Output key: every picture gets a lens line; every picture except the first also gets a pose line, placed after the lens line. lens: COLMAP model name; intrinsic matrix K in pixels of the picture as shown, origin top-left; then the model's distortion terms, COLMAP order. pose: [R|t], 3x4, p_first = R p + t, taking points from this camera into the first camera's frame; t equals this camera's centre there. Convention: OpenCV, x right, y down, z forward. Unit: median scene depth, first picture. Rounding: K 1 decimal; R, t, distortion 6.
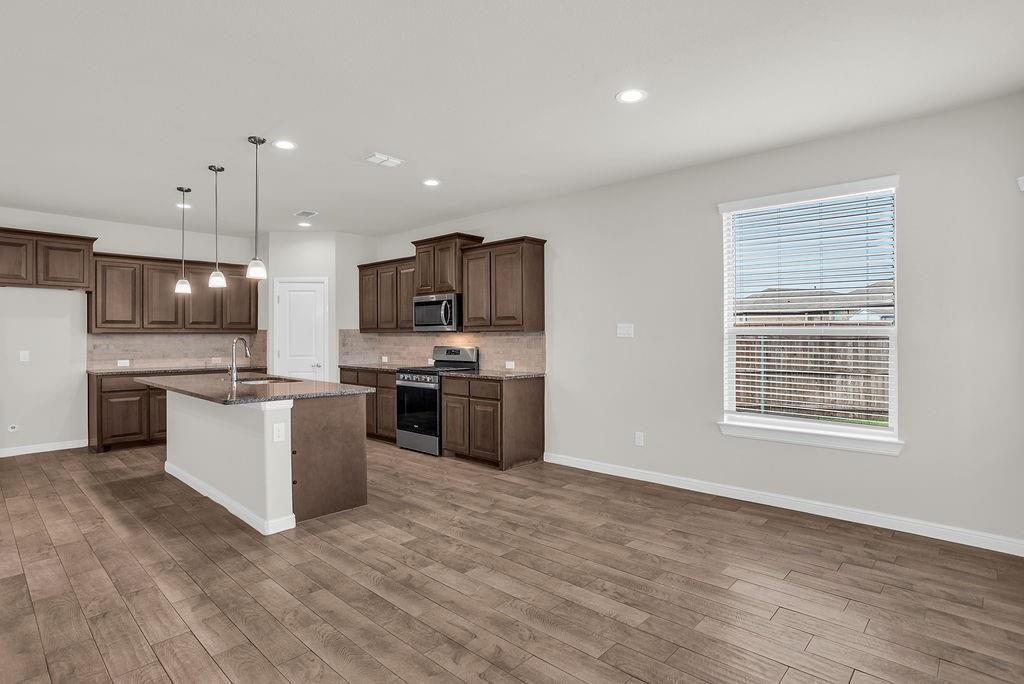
lens RADIAL K [[527.4, 0, 513.1], [0, 527.4, 336.1], [0, 0, 1]] dist [-0.063232, 0.025076]
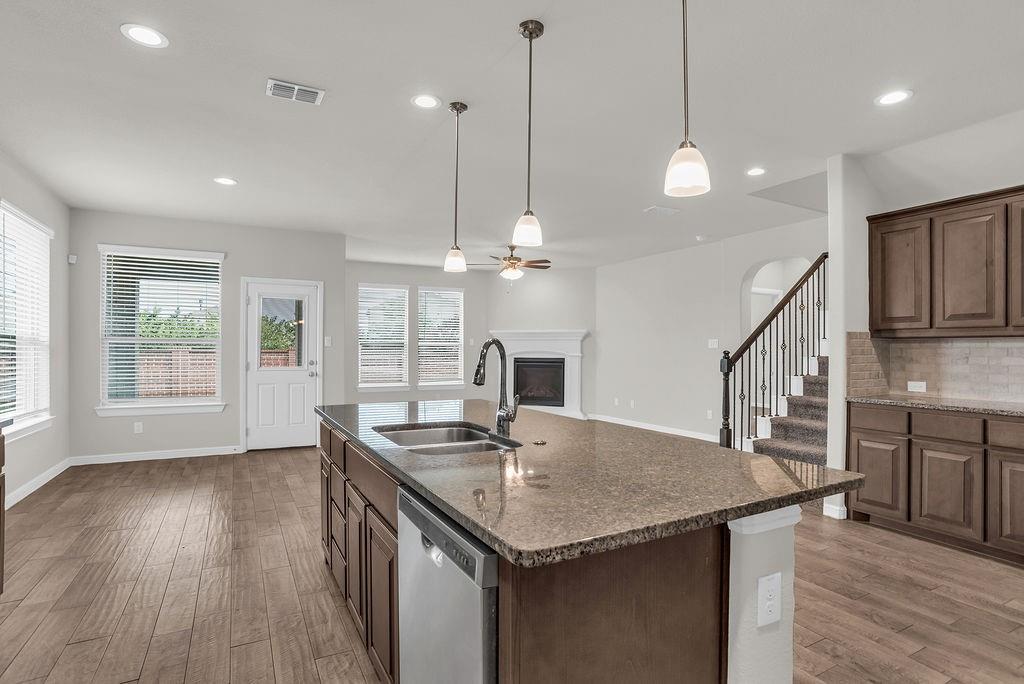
lens RADIAL K [[527.4, 0, 514.8], [0, 527.4, 350.8], [0, 0, 1]] dist [-0.063232, 0.025076]
pose [[-0.945942, -0.000458, 0.324336, -0.706417], [0.000397, 0.999997, 0.002569, 0.012169], [-0.324336, 0.002559, -0.945939, 1.450289]]
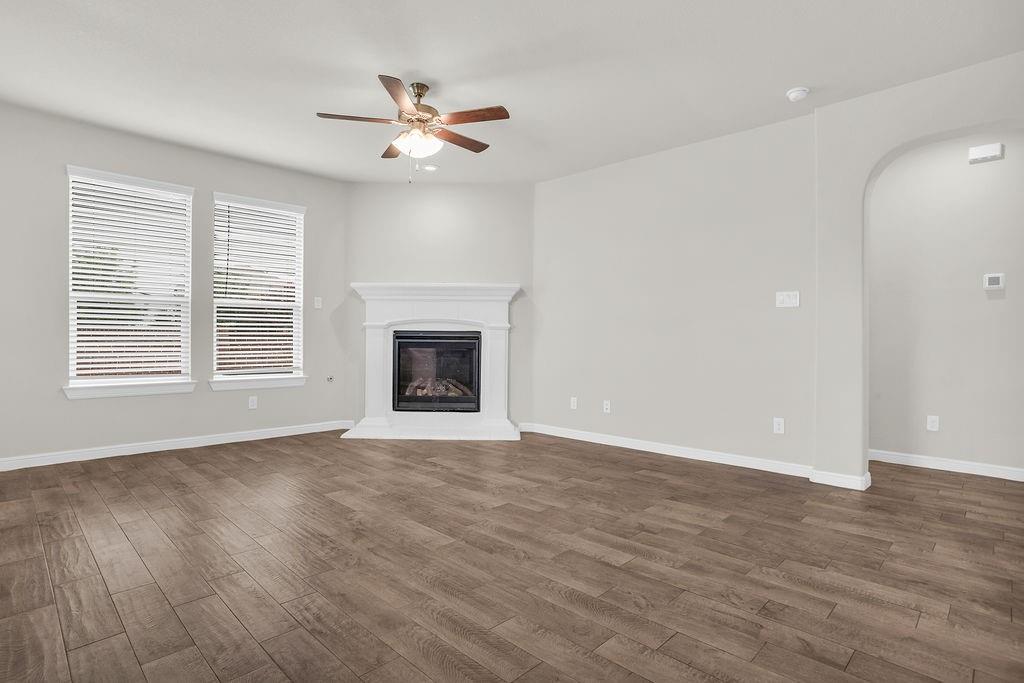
lens RADIAL K [[527.4, 0, 512.1], [0, 527.4, 335.8], [0, 0, 1]] dist [-0.063232, 0.025076]
pose [[-0.999525, -0.004586, 0.030480, -0.322405], [-0.004720, 0.999979, -0.004340, 0.062560], [-0.030459, -0.004481, -0.999526, 0.652779]]
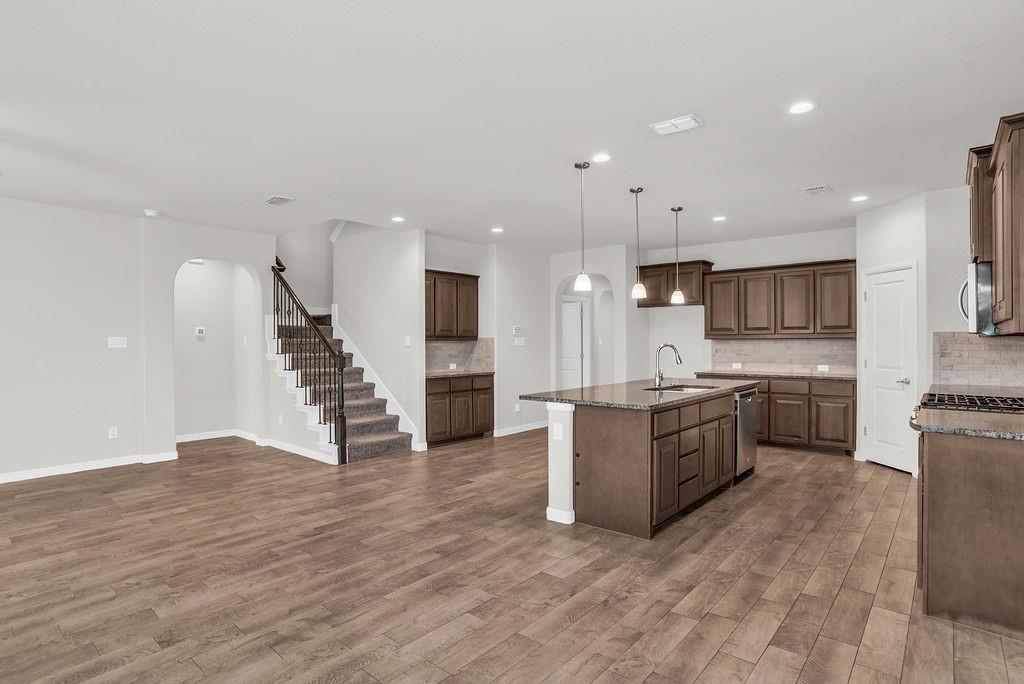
lens RADIAL K [[527.4, 0, 518.8], [0, 527.4, 344.6], [0, 0, 1]] dist [-0.063232, 0.025076]
pose [[0.044635, 0.006591, -0.998982, 0.502512], [0.003882, 0.999970, 0.006771, -0.004513], [0.998996, -0.004180, 0.044608, 0.666920]]
